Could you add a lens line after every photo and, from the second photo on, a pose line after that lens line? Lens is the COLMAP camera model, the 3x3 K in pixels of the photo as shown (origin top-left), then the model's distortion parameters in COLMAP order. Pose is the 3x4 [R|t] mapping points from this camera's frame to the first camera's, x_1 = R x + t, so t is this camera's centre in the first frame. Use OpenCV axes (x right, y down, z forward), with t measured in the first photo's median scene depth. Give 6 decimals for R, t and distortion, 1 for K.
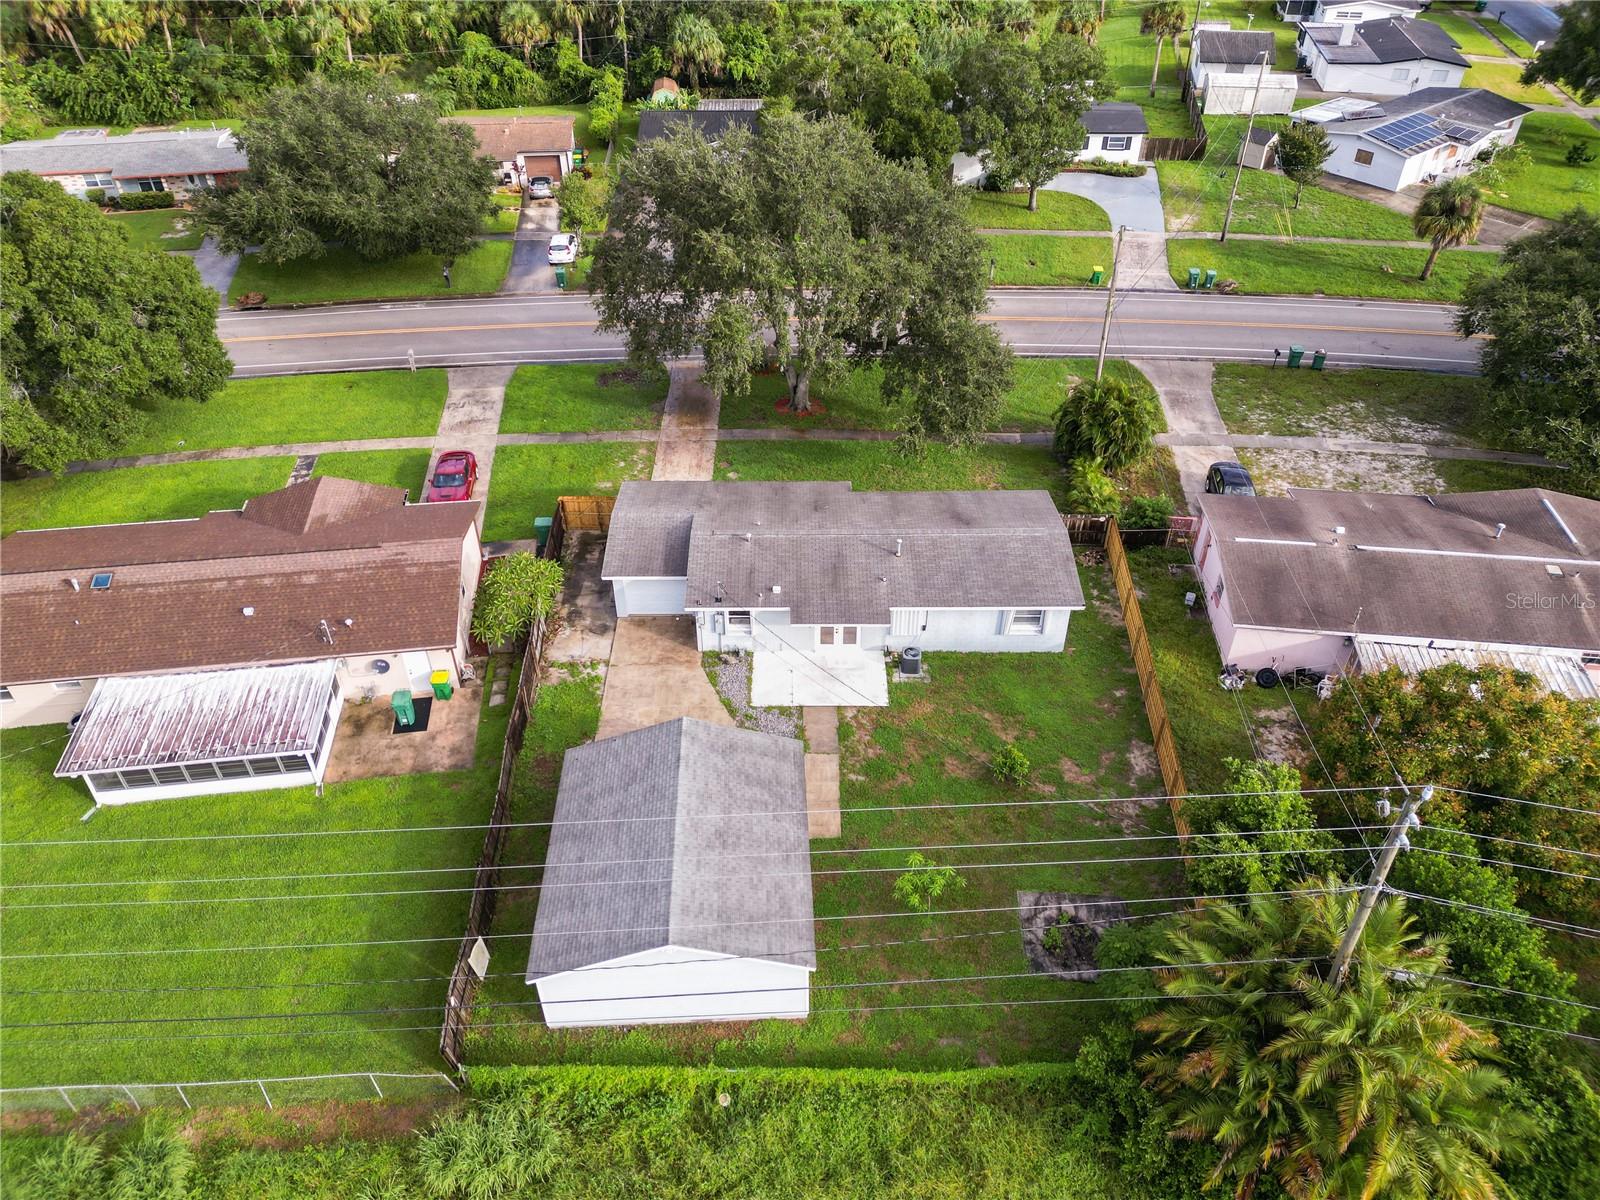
lens RADIAL K [[1114.6, 0, 805.1], [0, 1114.6, 591.5], [0, 0, 1]] dist [0.080561, -0.082385]
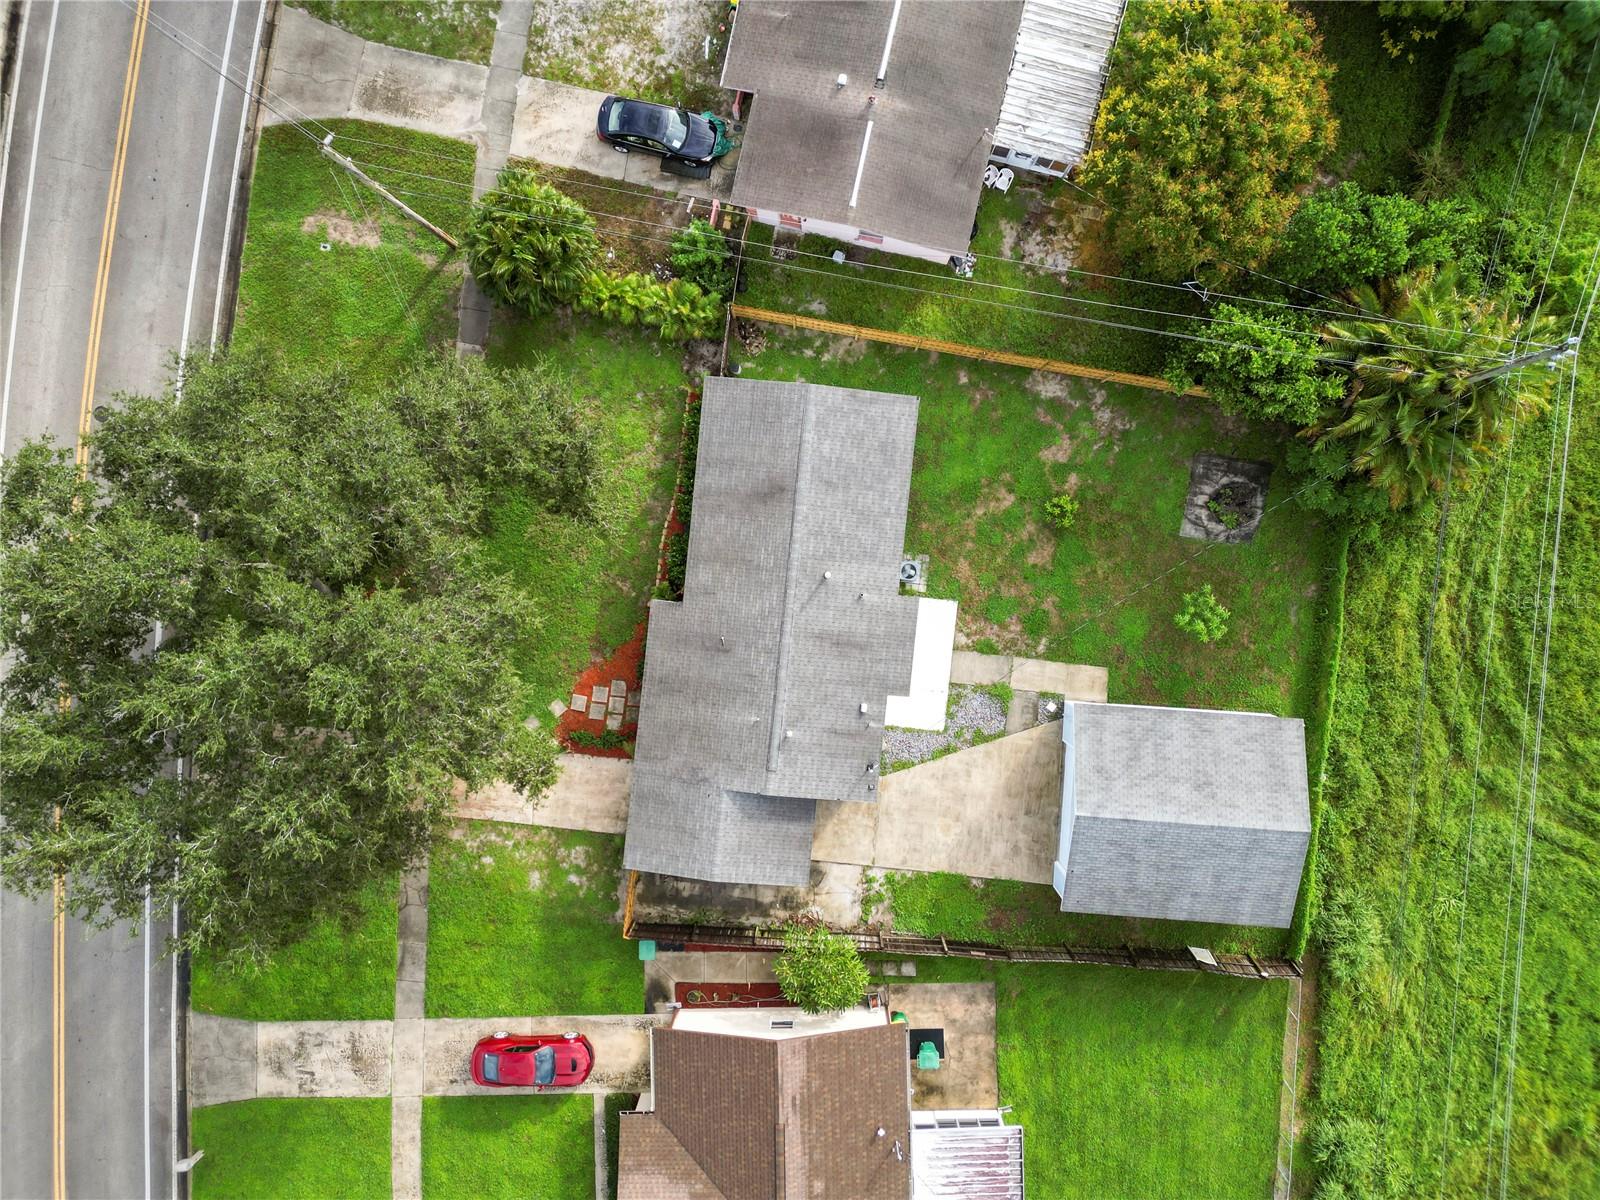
lens RADIAL K [[1114.6, 0, 805.1], [0, 1114.6, 591.5], [0, 0, 1]] dist [0.080561, -0.082385]
pose [[0.109335, -0.993552, -0.030004, 0.101117], [0.626702, 0.045473, 0.777931, -0.814095], [-0.771551, -0.103859, 0.627633, 0.453143]]
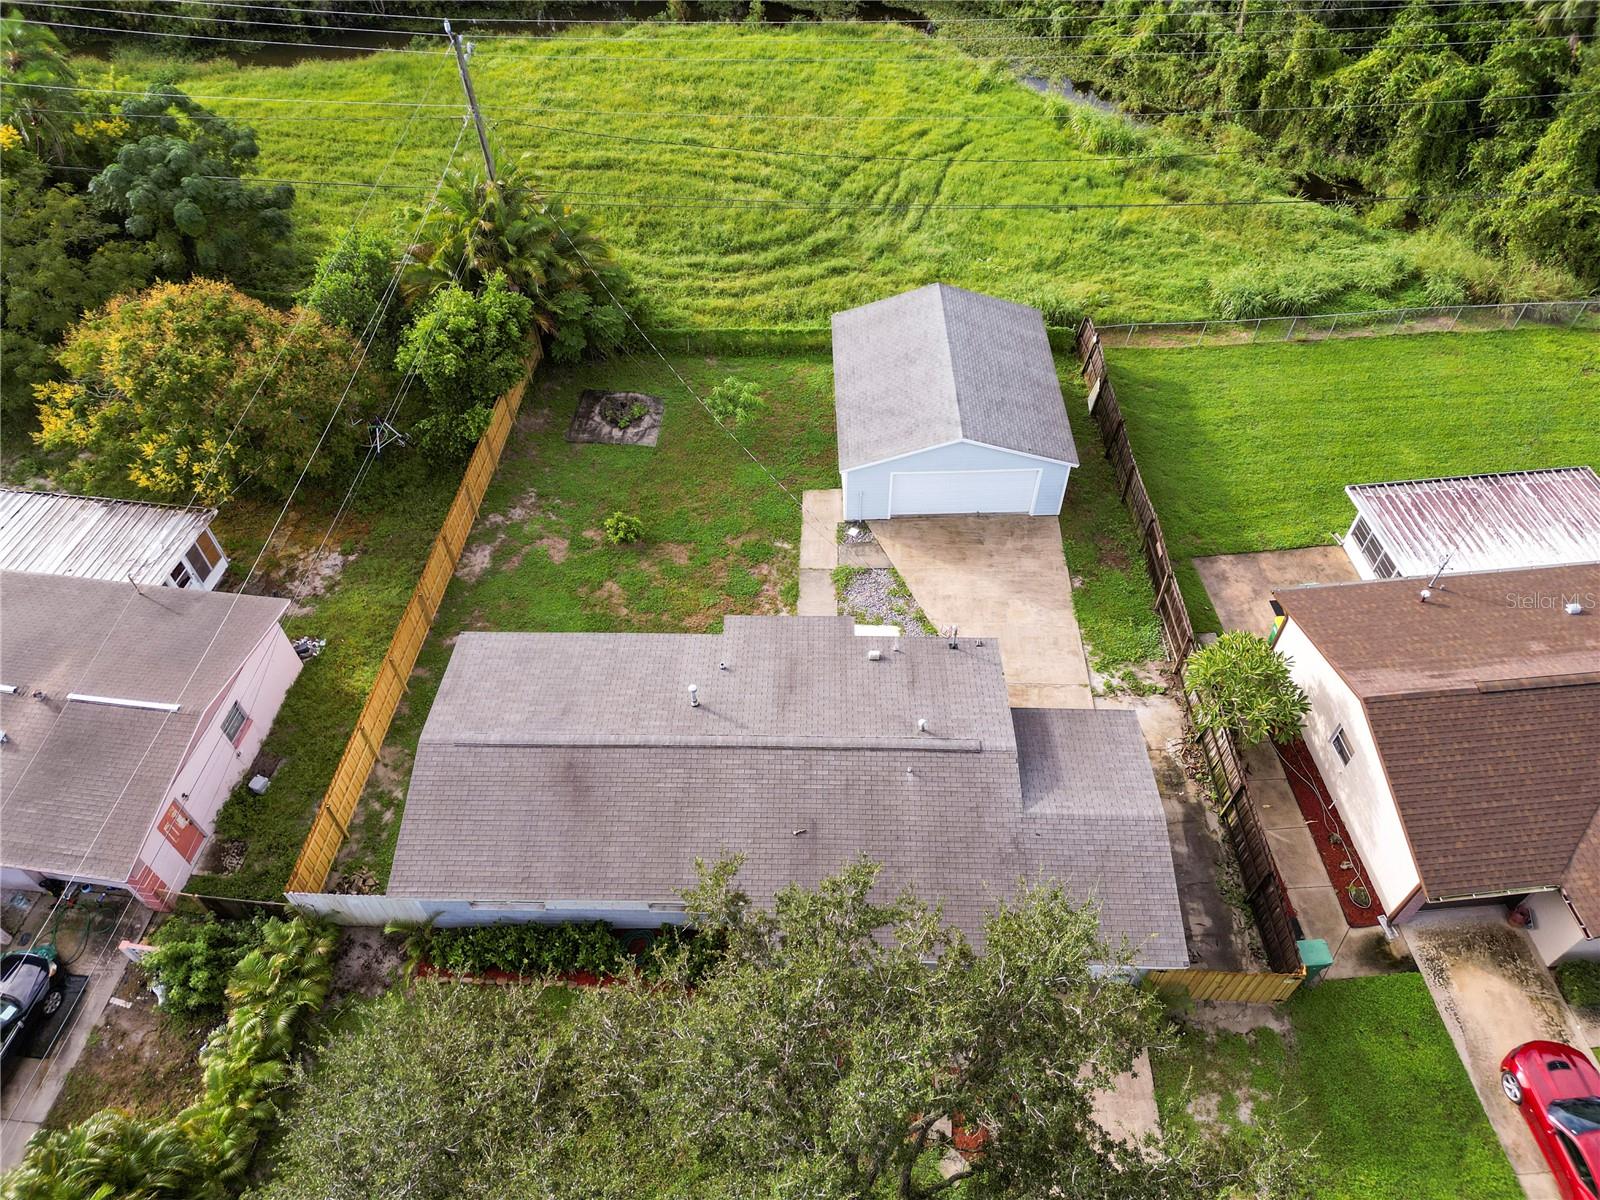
lens RADIAL K [[1114.6, 0, 805.1], [0, 1114.6, 591.5], [0, 0, 1]] dist [0.080561, -0.082385]
pose [[-0.999589, -0.016632, 0.023354, 0.003438], [0.022652, 0.041211, 0.998894, -0.745015], [-0.017576, 0.999012, -0.040818, 1.015330]]
